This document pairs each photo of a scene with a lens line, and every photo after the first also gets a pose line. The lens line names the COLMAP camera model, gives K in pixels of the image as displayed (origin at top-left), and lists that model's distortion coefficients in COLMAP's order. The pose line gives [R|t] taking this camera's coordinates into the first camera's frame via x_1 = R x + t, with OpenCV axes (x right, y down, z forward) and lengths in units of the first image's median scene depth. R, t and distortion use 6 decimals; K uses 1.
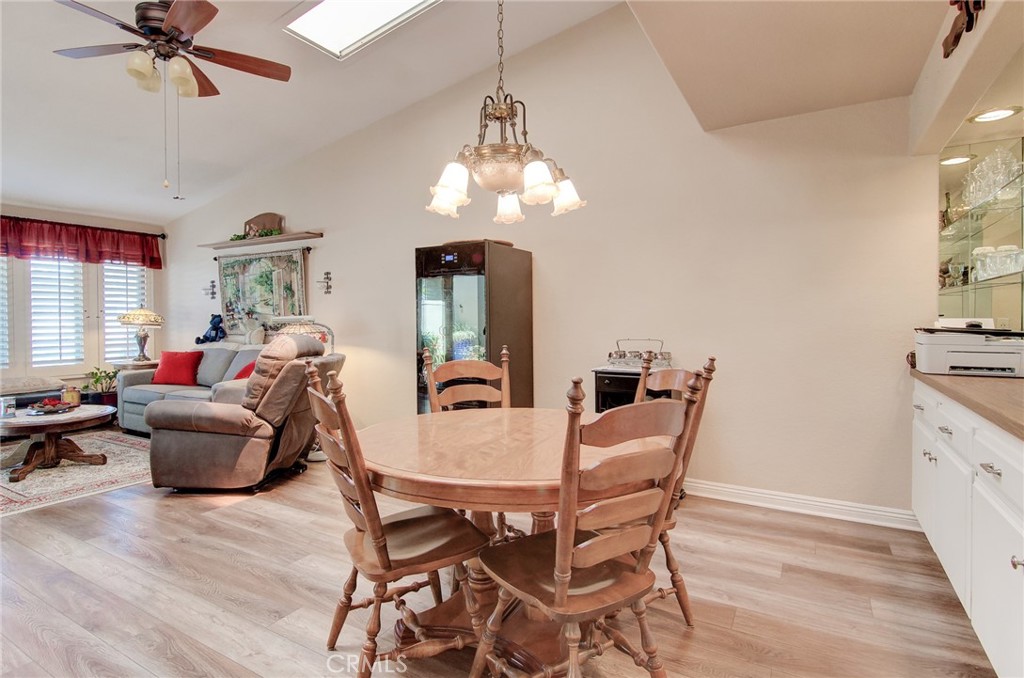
lens RADIAL K [[536.3, 0, 526.7], [0, 536.3, 318.5], [0, 0, 1]] dist [-0.001308, -0.001134]
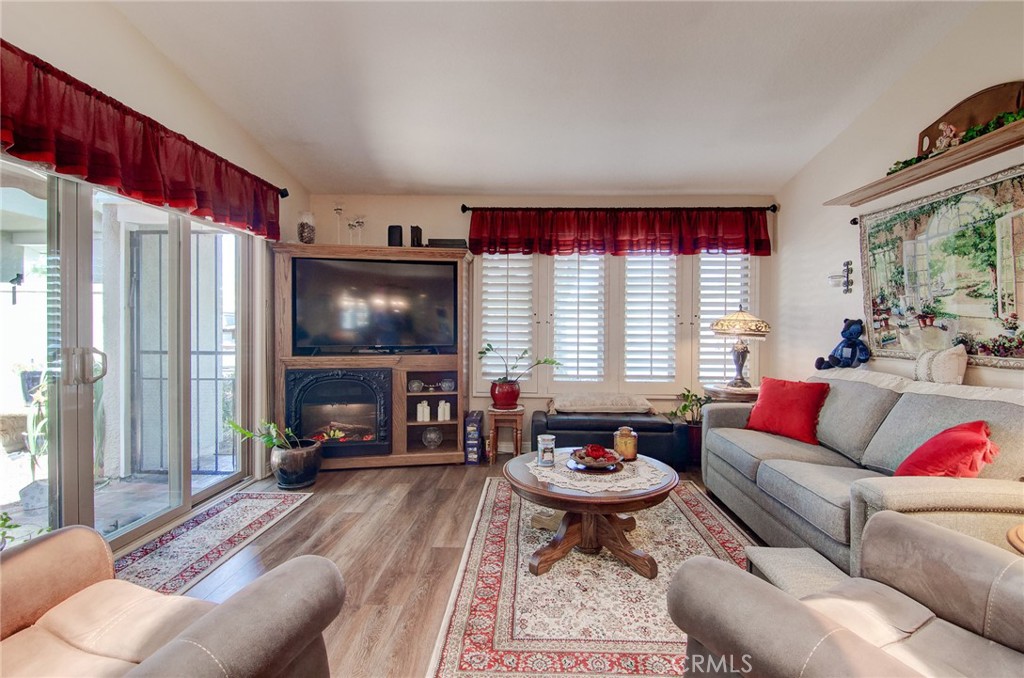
lens RADIAL K [[491.6, 0, 510.6], [0, 491.6, 337.3], [0, 0, 1]] dist [0.001707, -0.005036]
pose [[0.440575, 0.026126, -0.897336, -0.277815], [-0.008621, 0.999653, 0.024873, 0.001840], [0.897675, -0.003223, 0.440647, 0.454598]]
